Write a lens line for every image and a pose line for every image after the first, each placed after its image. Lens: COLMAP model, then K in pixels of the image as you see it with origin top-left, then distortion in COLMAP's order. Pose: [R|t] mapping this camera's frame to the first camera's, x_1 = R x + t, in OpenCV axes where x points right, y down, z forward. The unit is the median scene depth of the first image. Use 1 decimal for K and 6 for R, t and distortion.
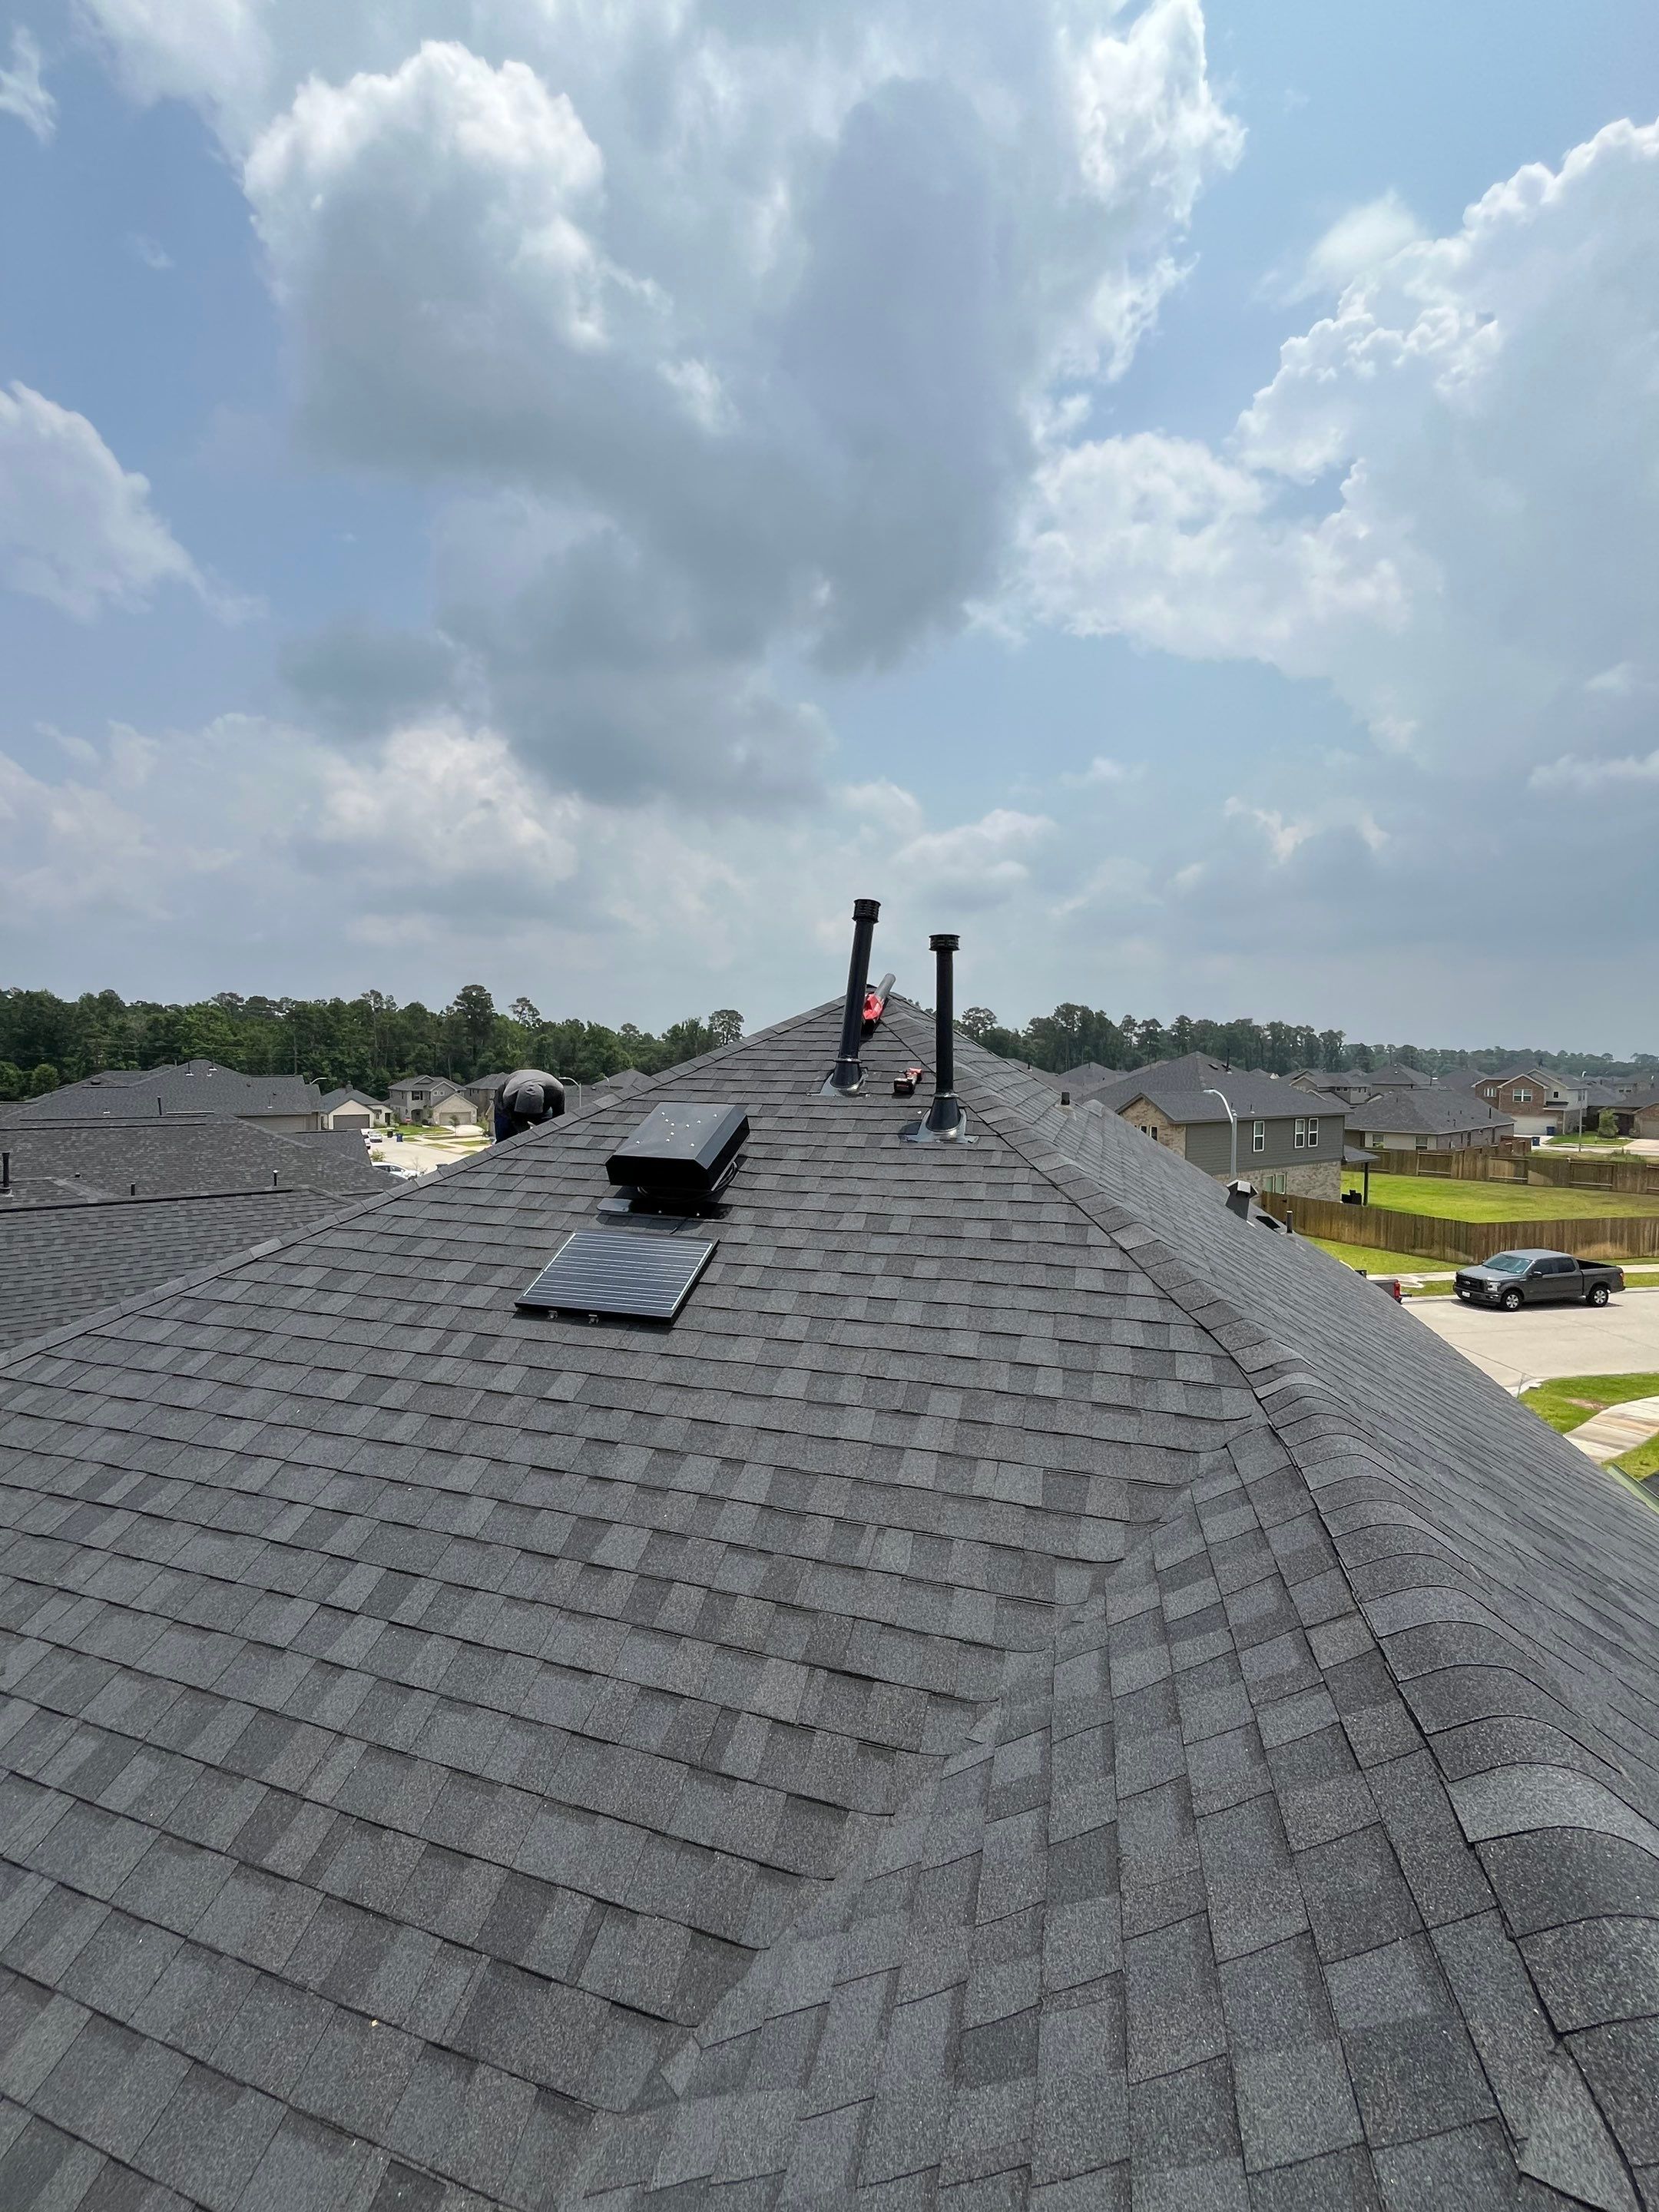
lens RADIAL K [[891.7, 0, 824.6], [0, 891.7, 1086.6], [0, 0, 1]] dist [-0.001515, 0.000671]
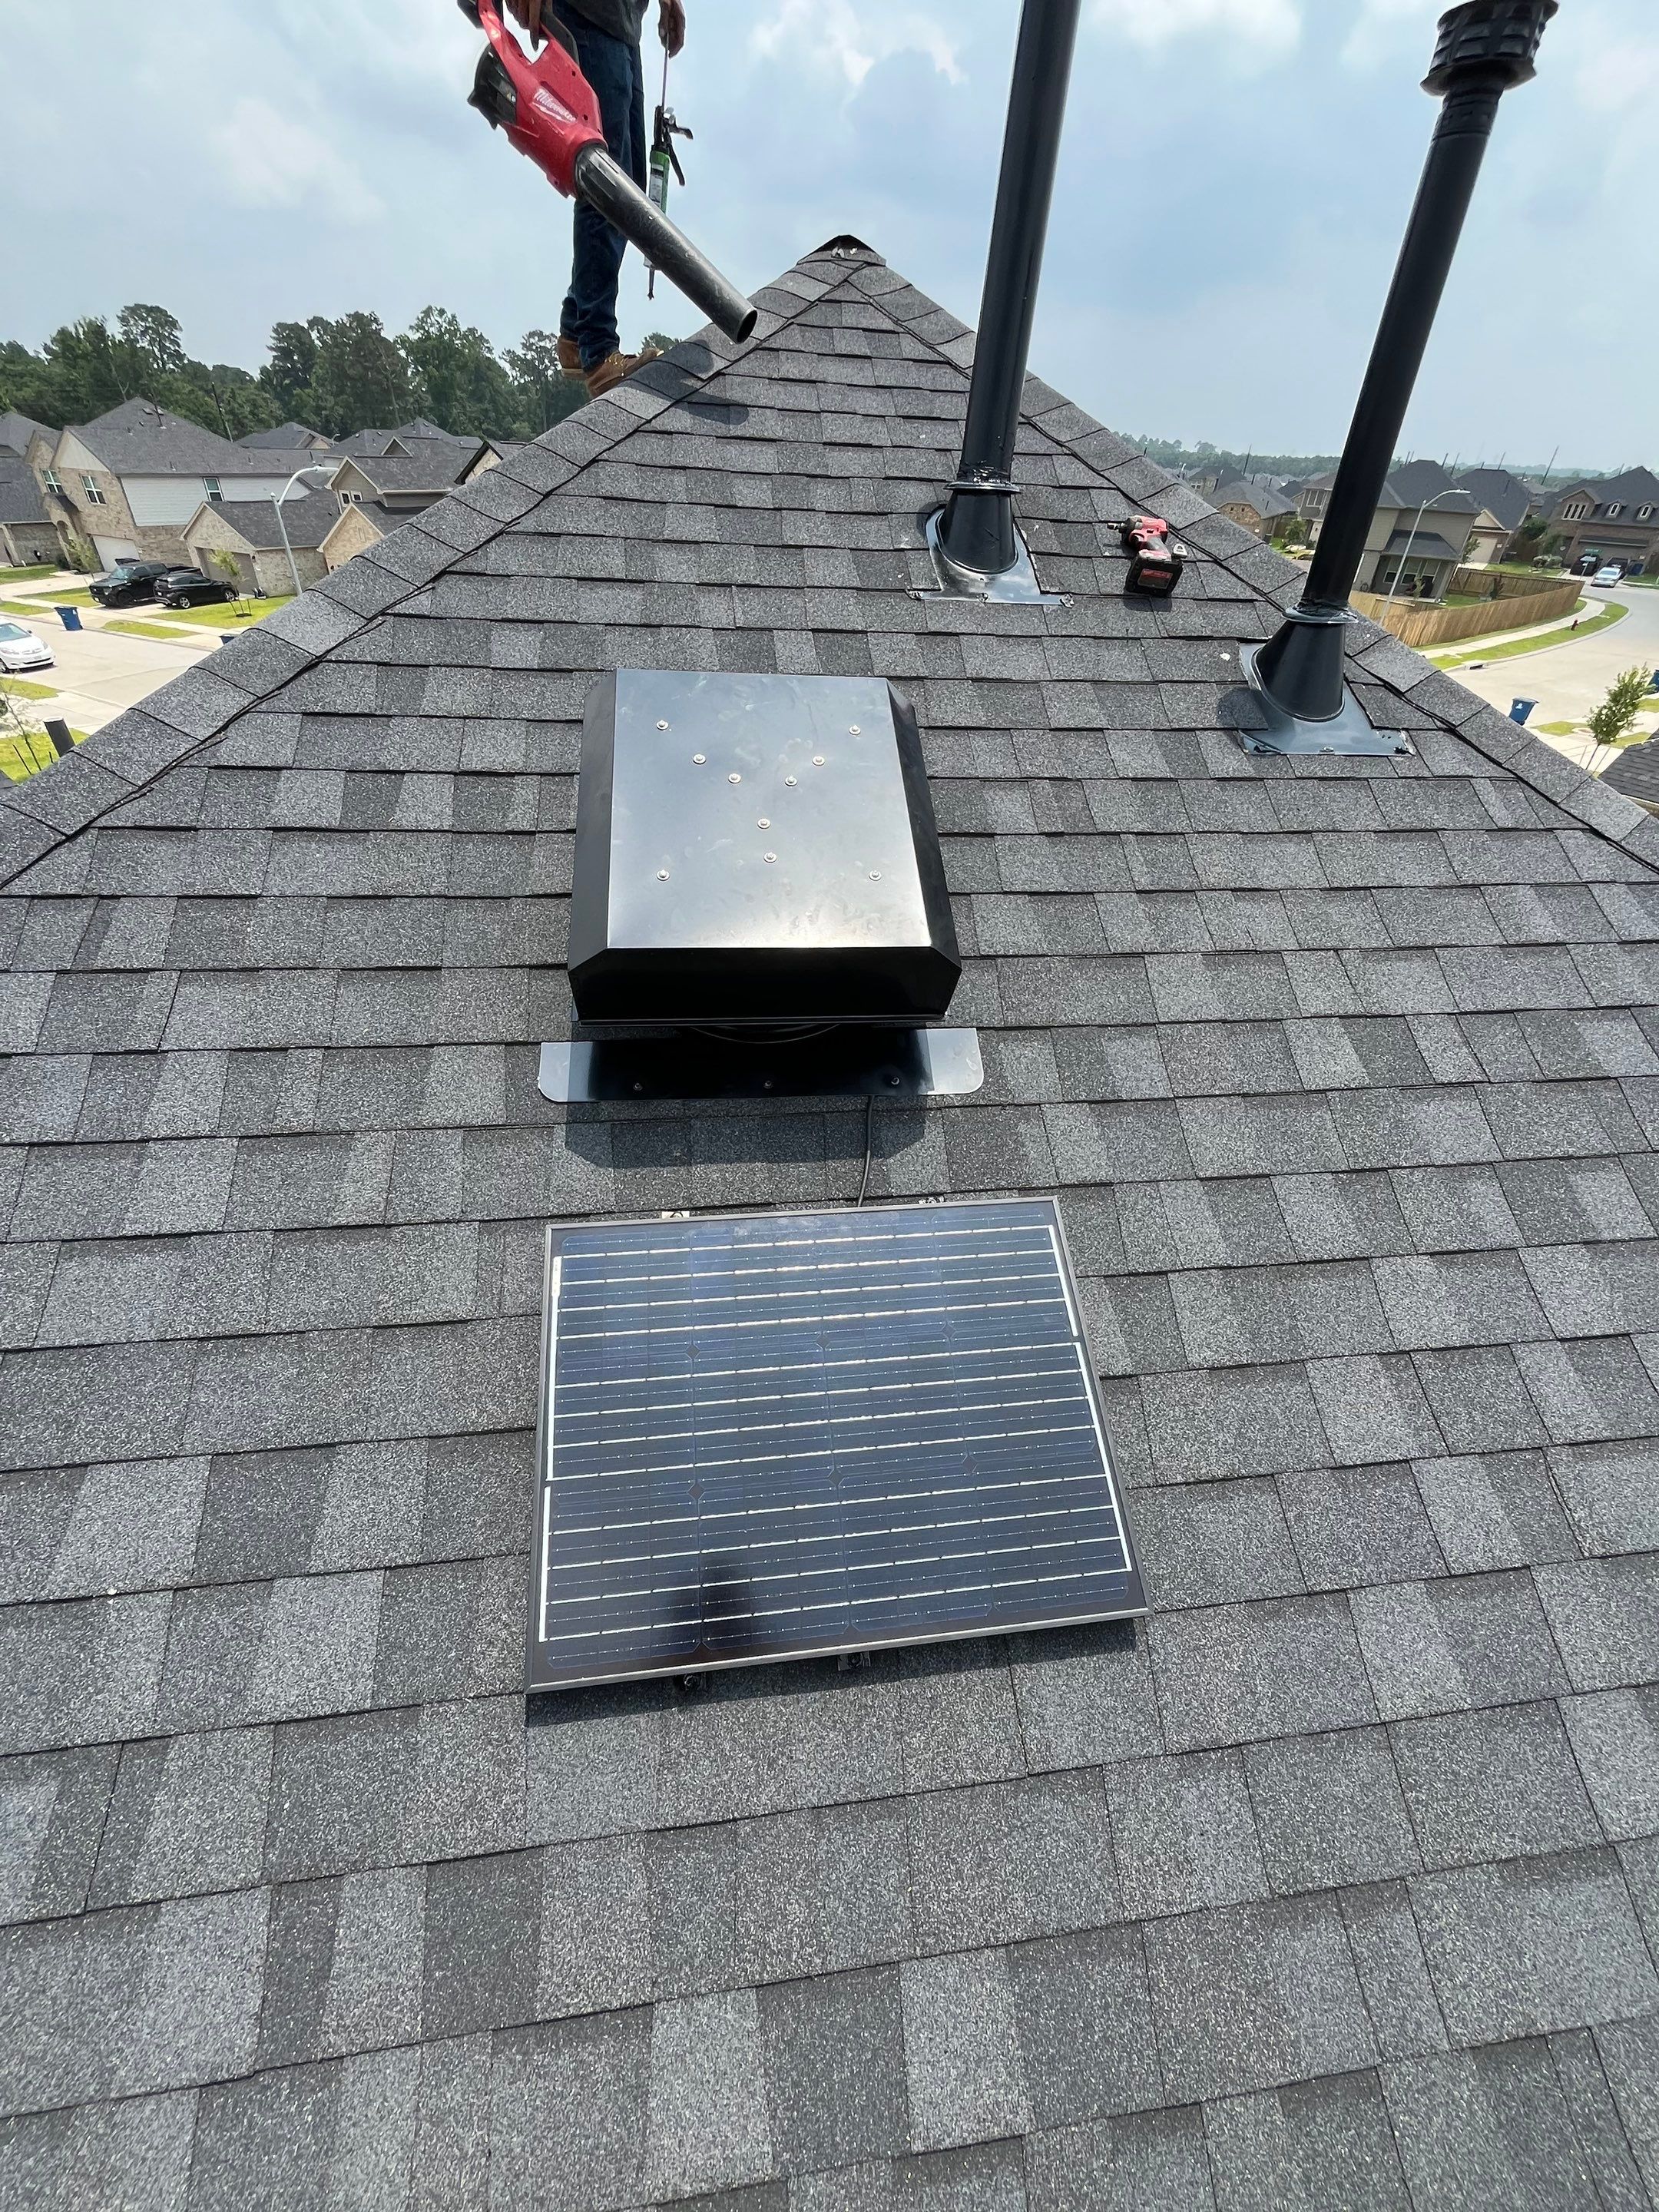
lens RADIAL K [[891.7, 0, 831.9], [0, 891.7, 1105.7], [0, 0, 1]] dist [-0.001515, 0.000671]
pose [[0.915123, -0.214916, 0.341118, -0.357236], [-0.025269, 0.813842, 0.580536, -0.053096], [-0.402383, -0.539882, 0.739335, 0.971982]]
